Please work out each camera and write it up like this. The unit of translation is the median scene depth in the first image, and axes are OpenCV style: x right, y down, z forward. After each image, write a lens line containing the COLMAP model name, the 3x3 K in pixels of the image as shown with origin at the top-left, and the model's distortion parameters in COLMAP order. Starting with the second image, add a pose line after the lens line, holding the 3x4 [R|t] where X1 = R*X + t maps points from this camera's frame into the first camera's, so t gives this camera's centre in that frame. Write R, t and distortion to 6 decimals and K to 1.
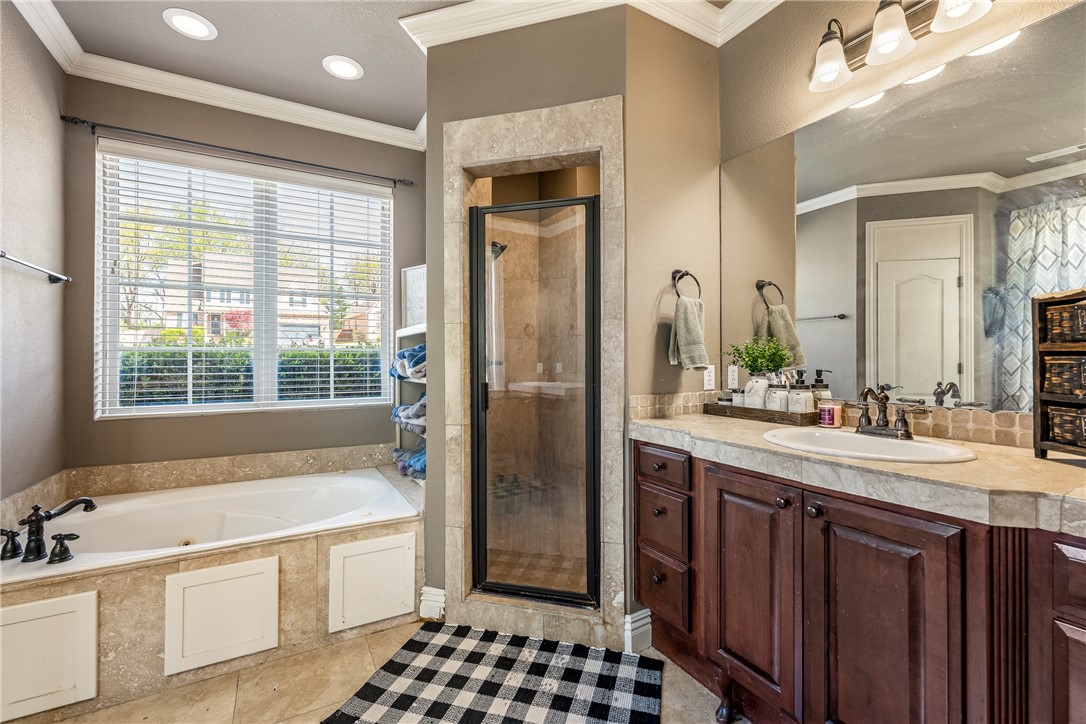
lens RADIAL K [[477.4, 0, 547.8], [0, 477.4, 361.5], [0, 0, 1]] dist [-0.003698, -0.000247]
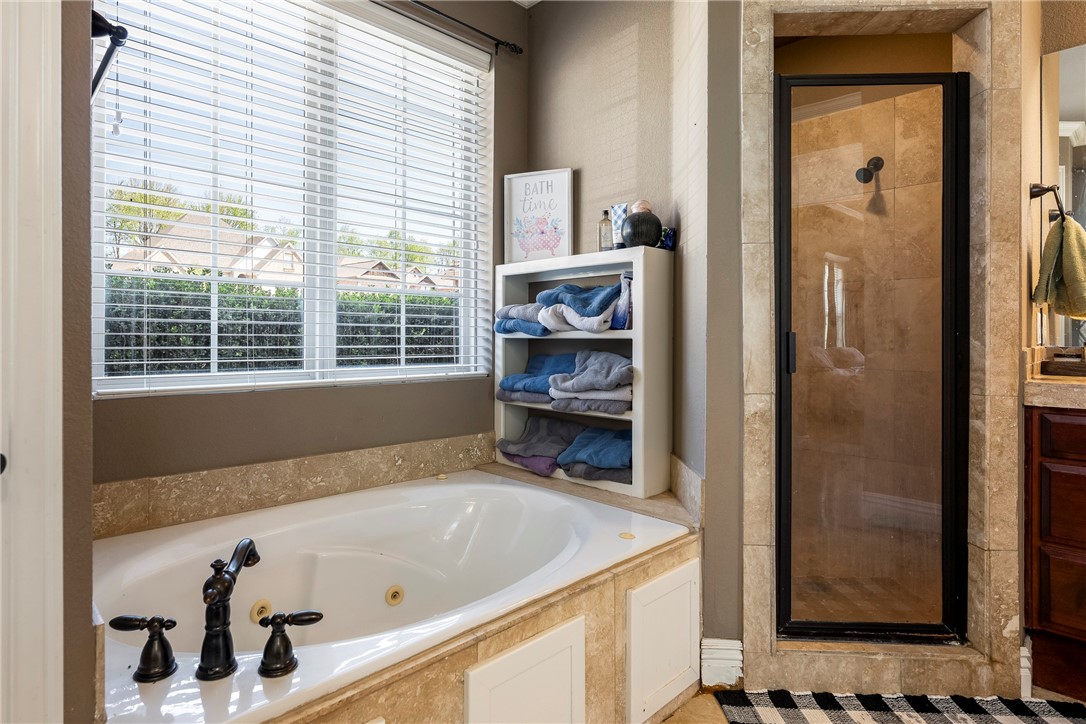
lens RADIAL K [[592.2, 0, 523.1], [0, 592.2, 336.9], [0, 0, 1]] dist [-0.002312, 0.001106]
pose [[0.973120, 0.007711, 0.230170, -0.710272], [-0.007678, 0.999970, -0.001040, 0.056172], [-0.230171, -0.000756, 0.973150, 0.263501]]
